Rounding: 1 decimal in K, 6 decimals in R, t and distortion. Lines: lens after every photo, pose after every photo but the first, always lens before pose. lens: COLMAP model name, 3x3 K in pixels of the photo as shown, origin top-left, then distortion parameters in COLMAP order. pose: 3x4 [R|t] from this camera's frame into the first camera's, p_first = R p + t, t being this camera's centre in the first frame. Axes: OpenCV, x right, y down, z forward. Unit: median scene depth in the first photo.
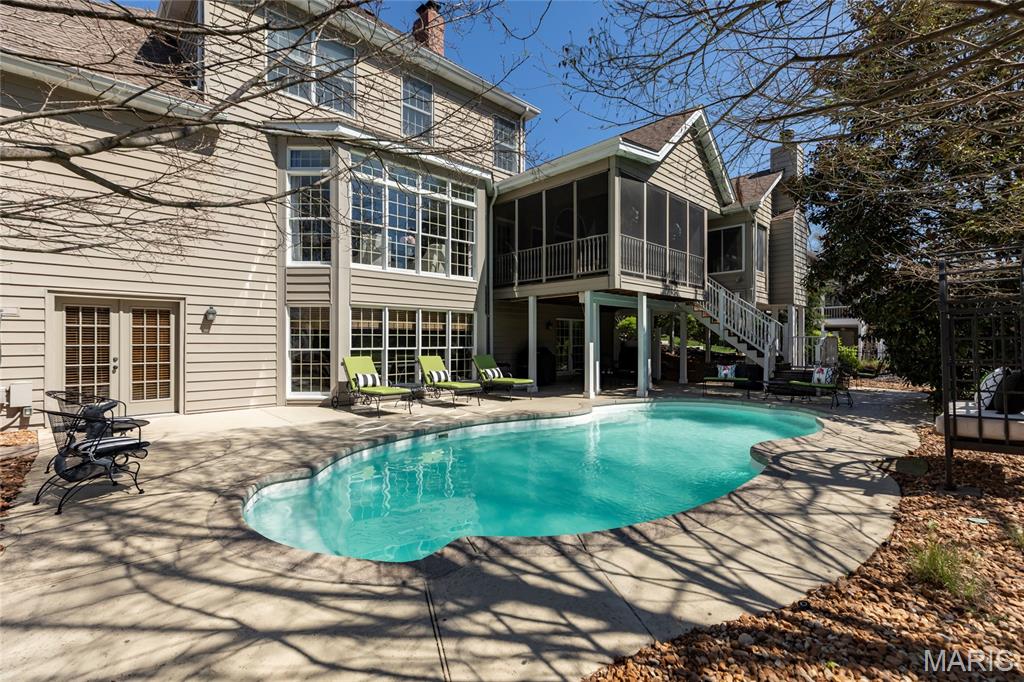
lens RADIAL K [[462.9, 0, 507.2], [0, 462.9, 339.6], [0, 0, 1]] dist [0.000942, -0.000237]
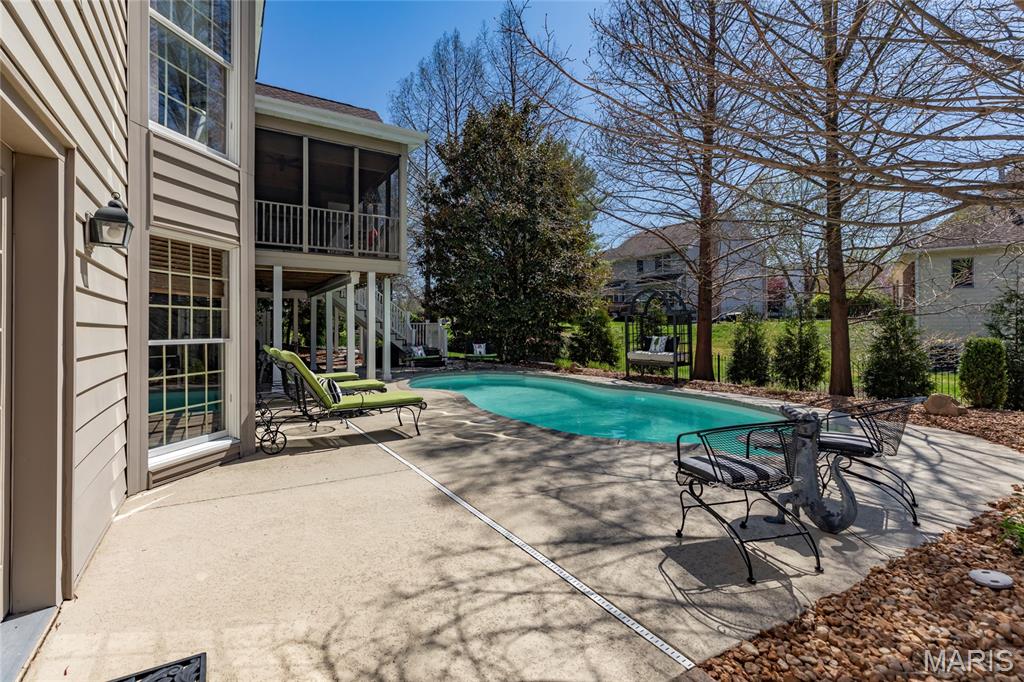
lens RADIAL K [[462.9, 0, 507.2], [0, 462.9, 339.6], [0, 0, 1]] dist [0.000942, -0.000237]
pose [[0.203134, -0.026025, 0.978805, -0.644462], [0.001720, 0.999655, 0.026223, 0.007684], [-0.979149, -0.003643, 0.203109, 0.497853]]
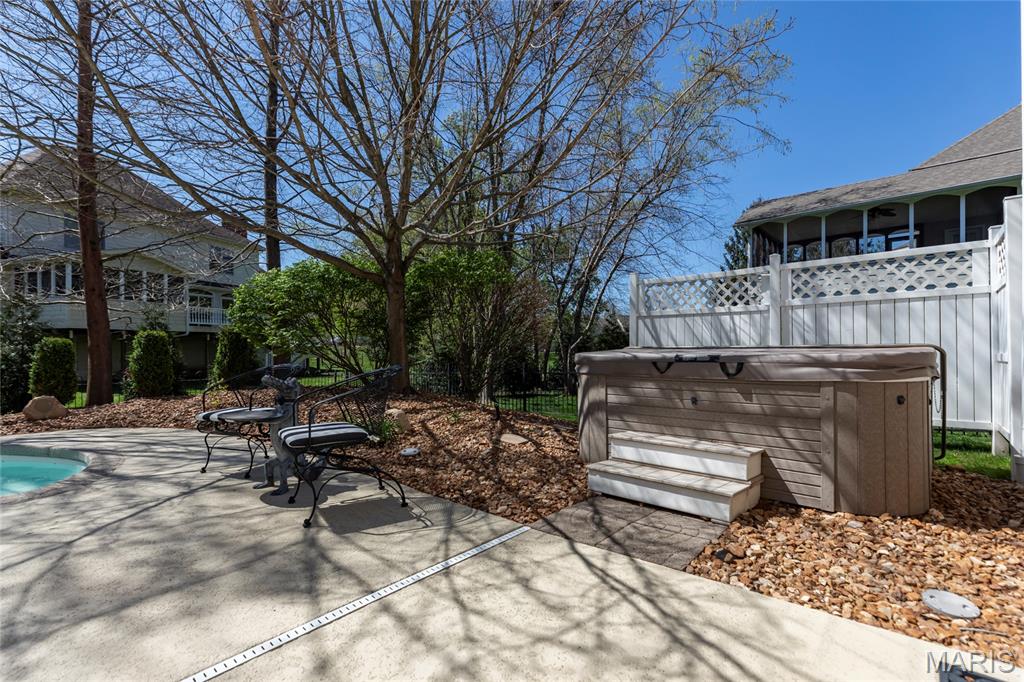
lens RADIAL K [[486.5, 0, 507.4], [0, 486.5, 346.9], [0, 0, 1]] dist [-0.000181, 0.000746]
pose [[-0.994121, 0.007437, -0.108022, -0.452400], [0.008575, 0.999912, -0.010075, 0.041950], [0.107937, -0.010942, -0.994097, 0.684368]]
